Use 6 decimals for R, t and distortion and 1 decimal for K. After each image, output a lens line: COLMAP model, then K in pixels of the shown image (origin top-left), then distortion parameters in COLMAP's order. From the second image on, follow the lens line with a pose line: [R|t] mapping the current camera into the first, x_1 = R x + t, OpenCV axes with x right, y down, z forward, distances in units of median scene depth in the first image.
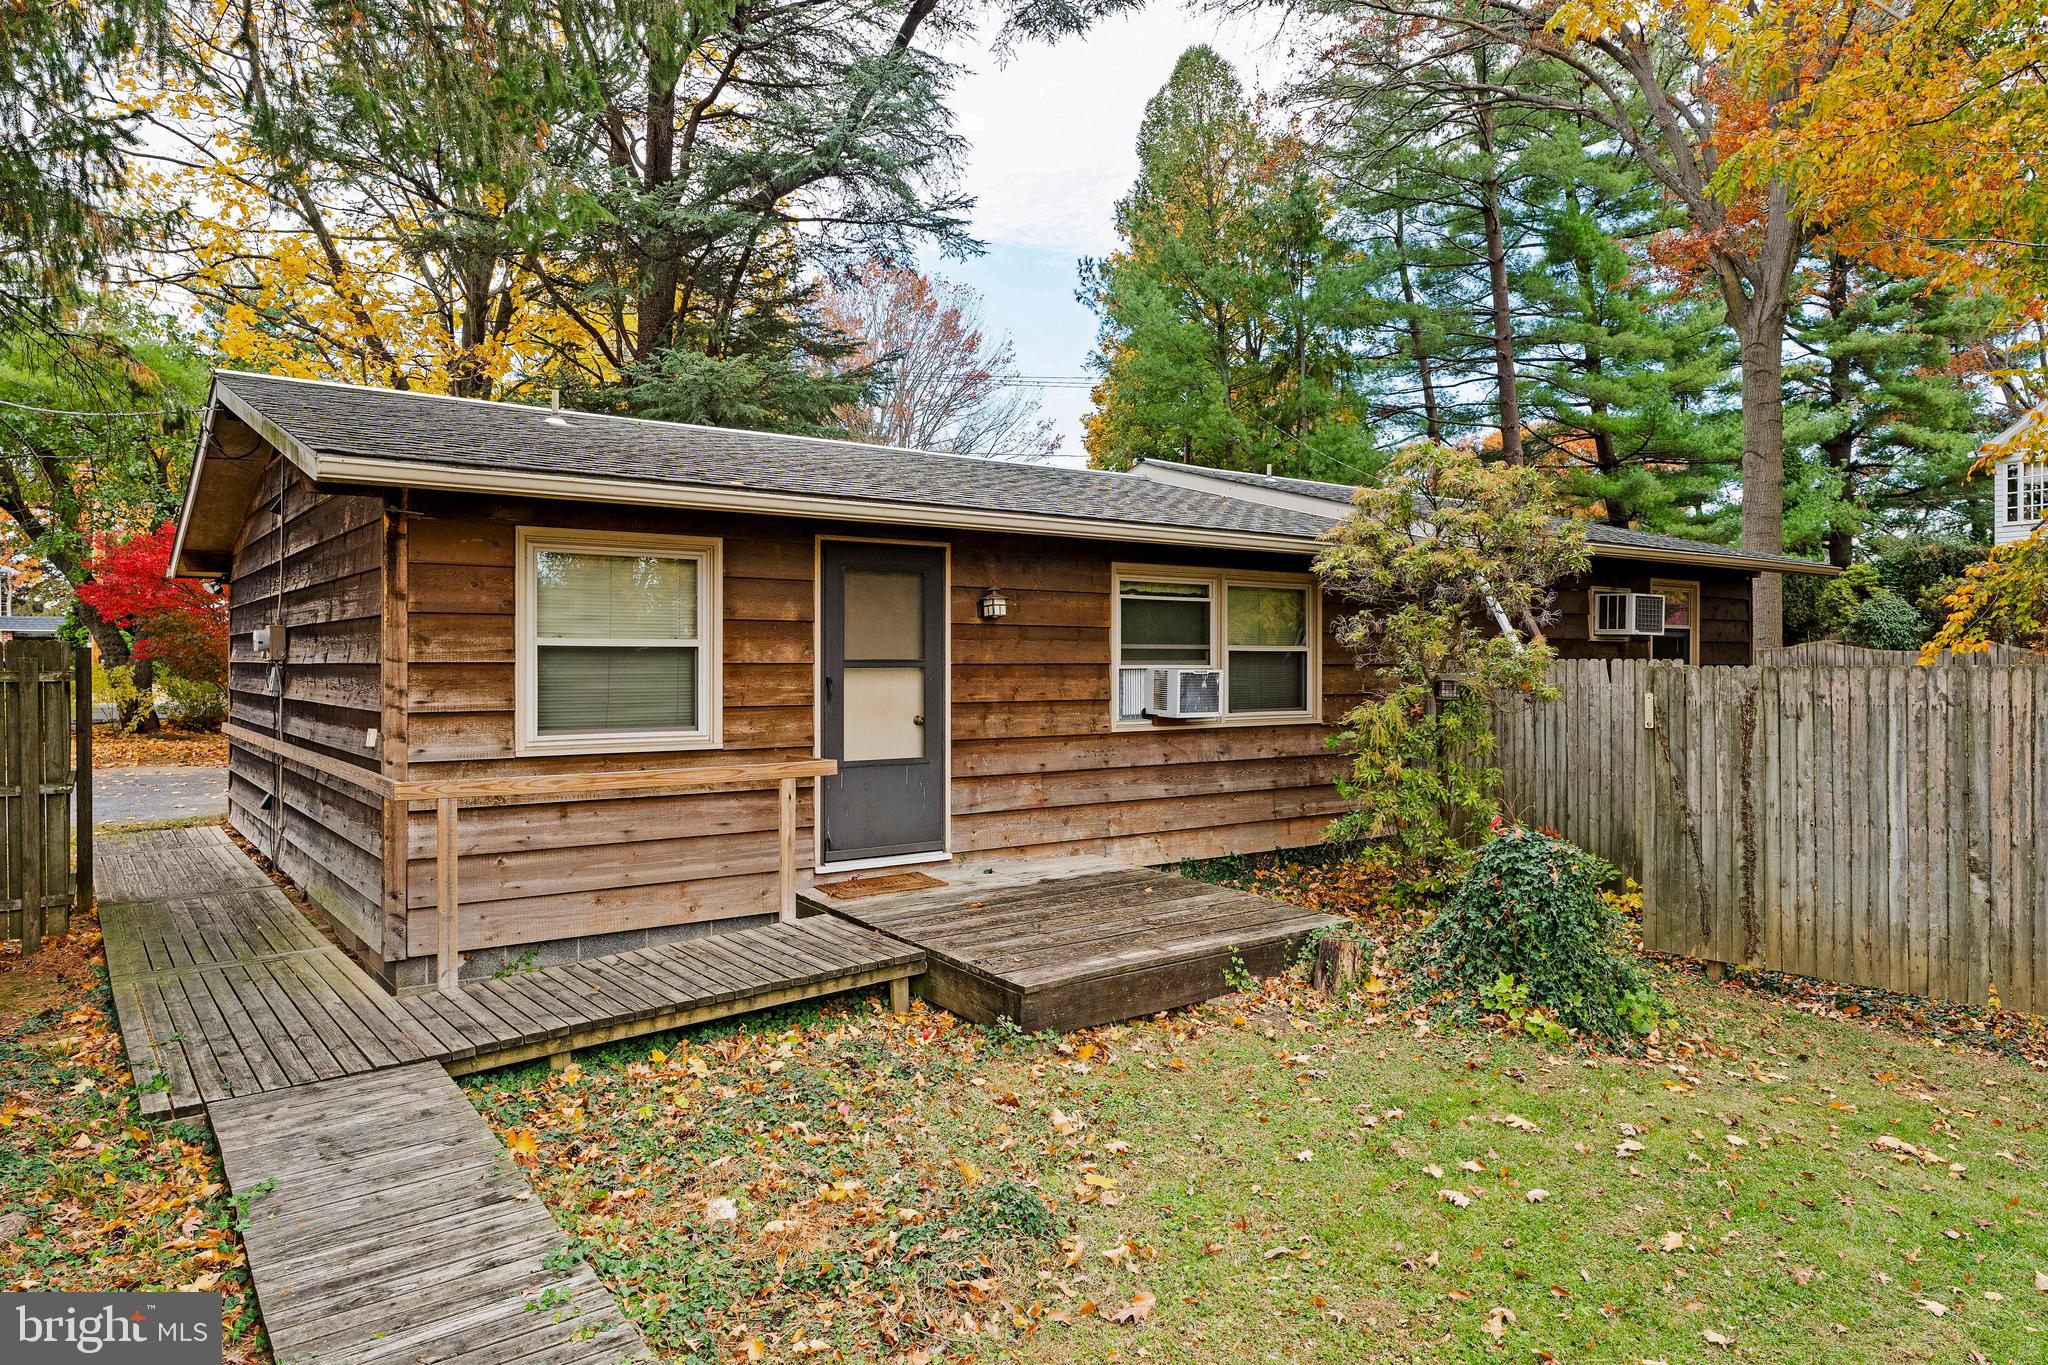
lens RADIAL K [[1315.3, 0, 1069.8], [0, 1315.3, 657.6], [0, 0, 1]] dist [-0.001006, 0.002172]
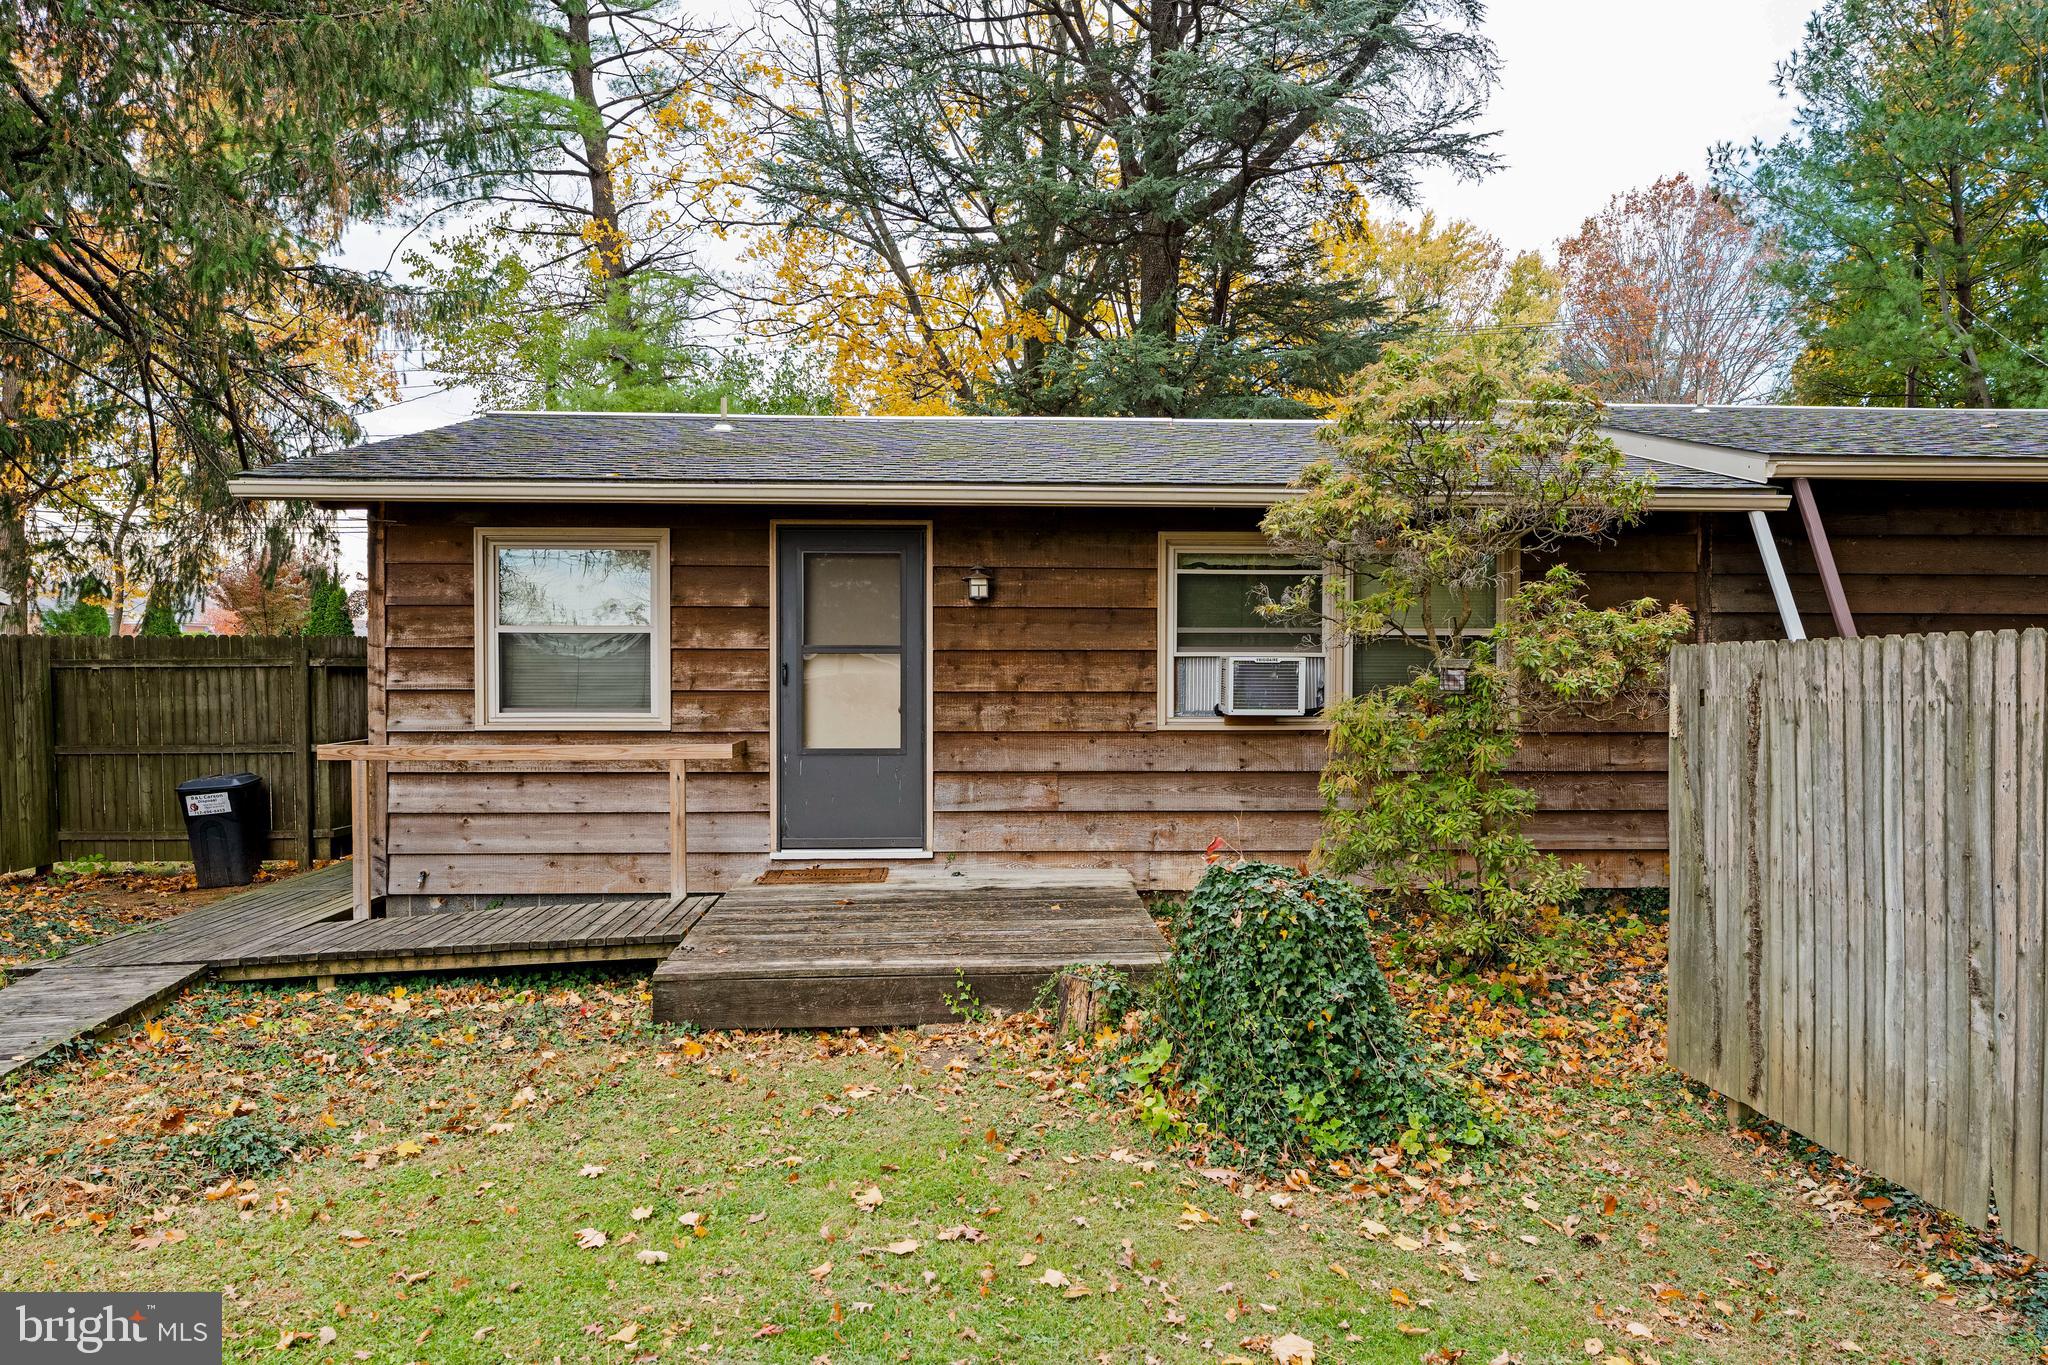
lens RADIAL K [[1435.9, 0, 1036.1], [0, 1435.9, 703.9], [0, 0, 1]] dist [0.002885, 0.010600]
pose [[0.823428, 0.014613, -0.567232, 0.595344], [0.001056, 0.999627, 0.027284, 0.016443], [0.567419, -0.023065, 0.823106, 0.216307]]
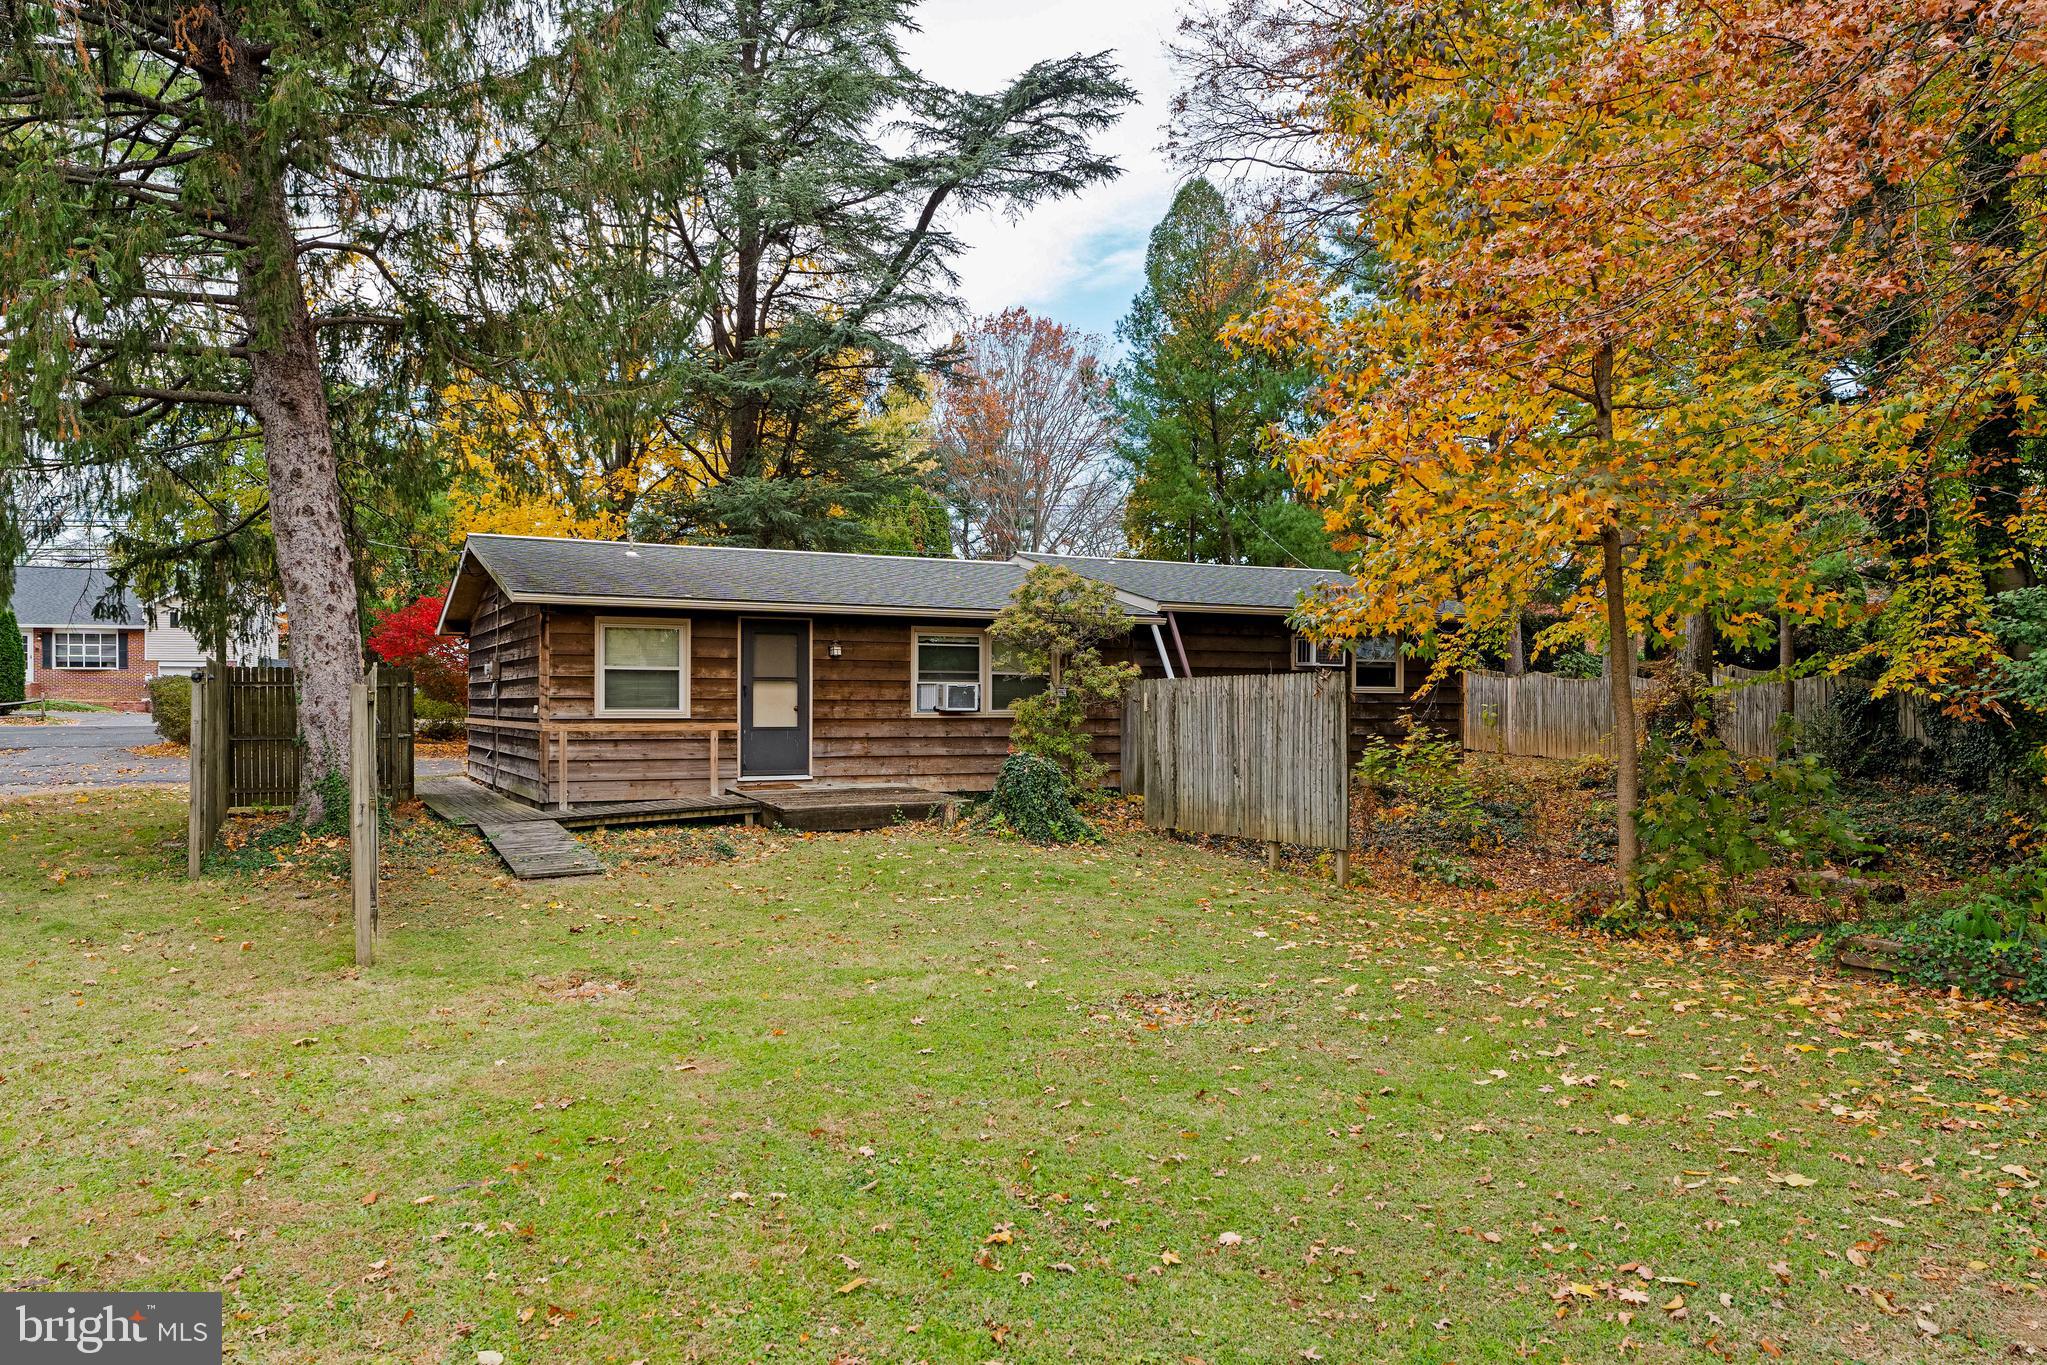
lens RADIAL K [[1383.8, 0, 1022.6], [0, 1383.8, 691.0], [0, 0, 1]] dist [0.002962, 0.000056]
pose [[0.985617, -0.000513, -0.168995, 0.614433], [-0.000475, 0.999983, -0.005810, 0.036090], [0.168995, 0.005807, 0.985600, -1.063458]]
